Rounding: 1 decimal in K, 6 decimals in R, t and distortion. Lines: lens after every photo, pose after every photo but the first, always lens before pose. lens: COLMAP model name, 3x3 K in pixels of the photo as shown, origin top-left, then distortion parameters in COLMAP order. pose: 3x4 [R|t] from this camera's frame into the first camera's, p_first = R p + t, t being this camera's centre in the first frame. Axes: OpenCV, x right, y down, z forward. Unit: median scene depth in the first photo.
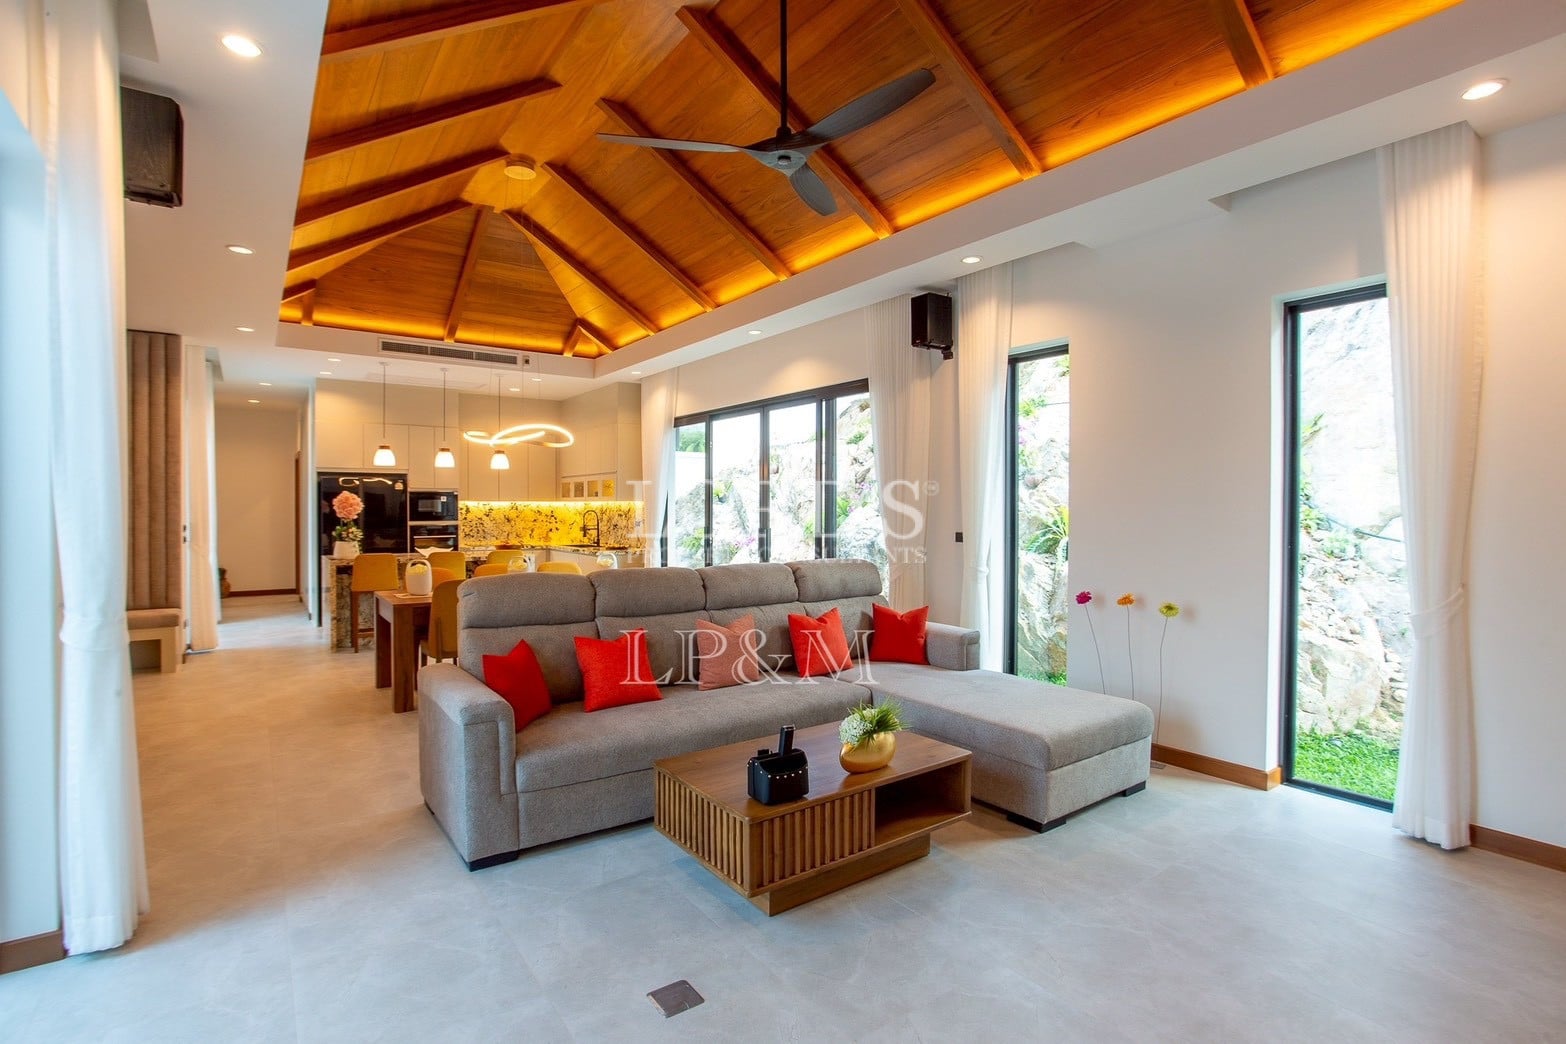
lens RADIAL K [[747.6, 0, 813.2], [0, 747.6, 507.5], [0, 0, 1]] dist [-0.055709, 0.000436]
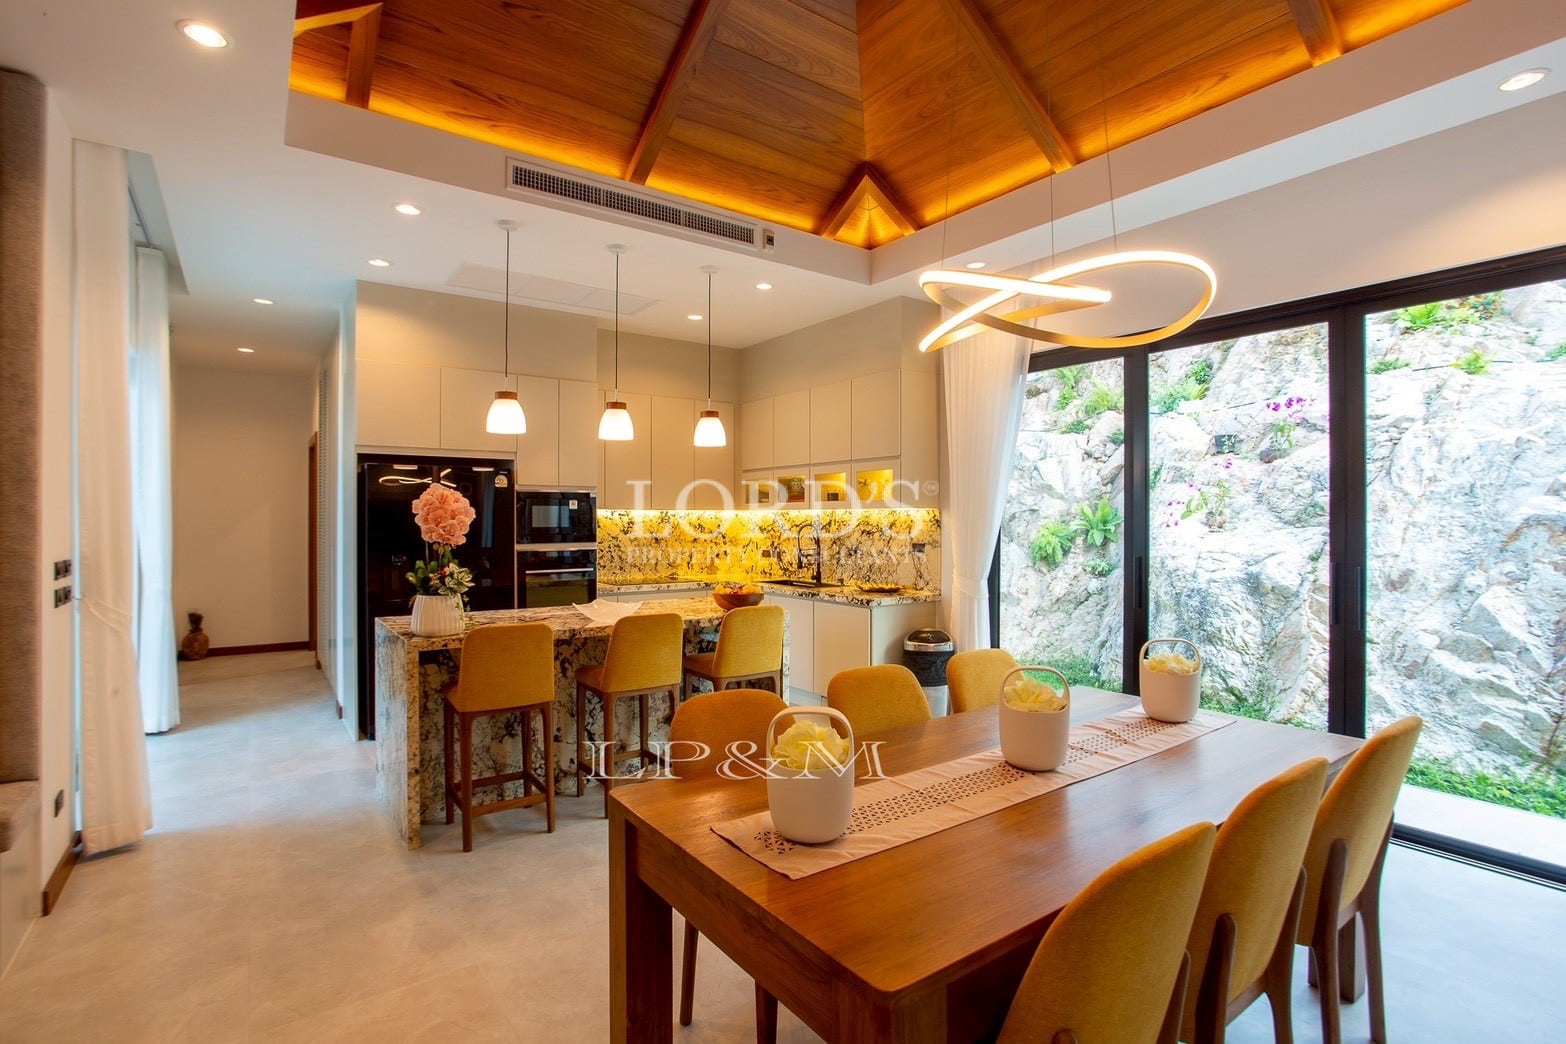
lens RADIAL K [[768.5, 0, 810.9], [0, 768.5, 522.7], [0, 0, 1]] dist [-0.055345, 0.013948]
pose [[0.999890, 0.002048, -0.014656, -0.313766], [-0.001952, 0.999976, 0.006602, -0.002016], [0.014669, -0.006573, 0.999871, 0.414598]]
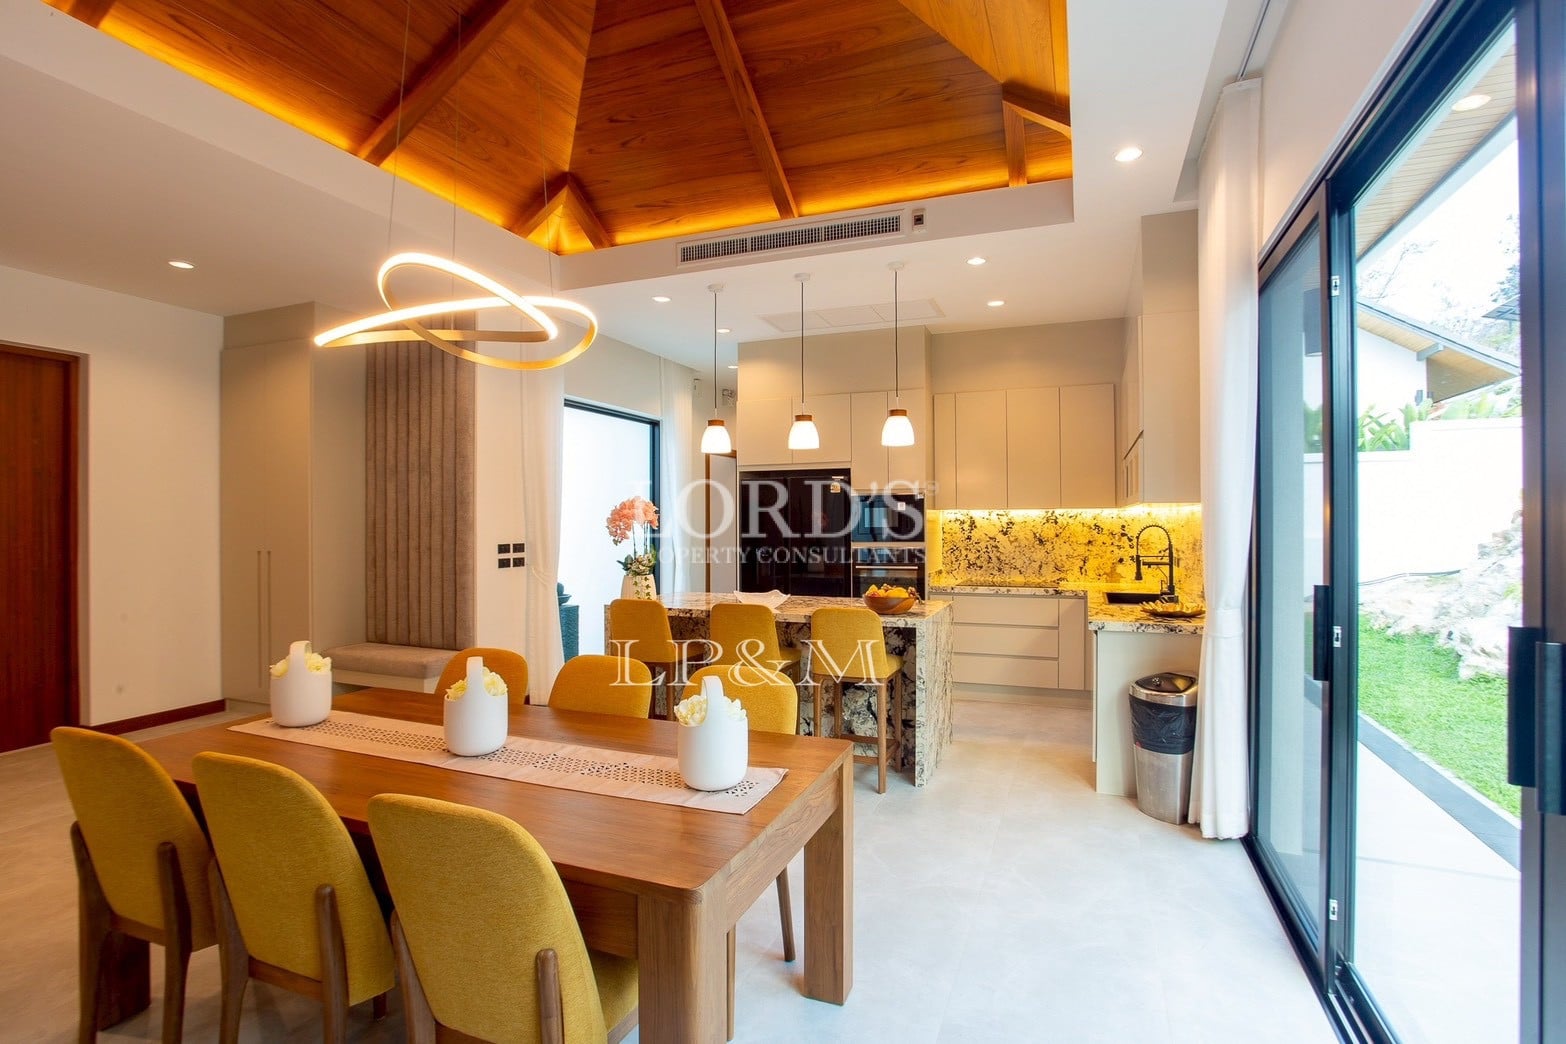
lens RADIAL K [[754.9, 0, 783.0], [0, 754.9, 522.0], [0, 0, 1]] dist [-0.001285, -0.000012]
pose [[0.514032, 0.000524, -0.857771, -0.008384], [0.006172, 0.999972, 0.004309, -0.002165], [0.857749, -0.007509, 0.514014, 0.599503]]
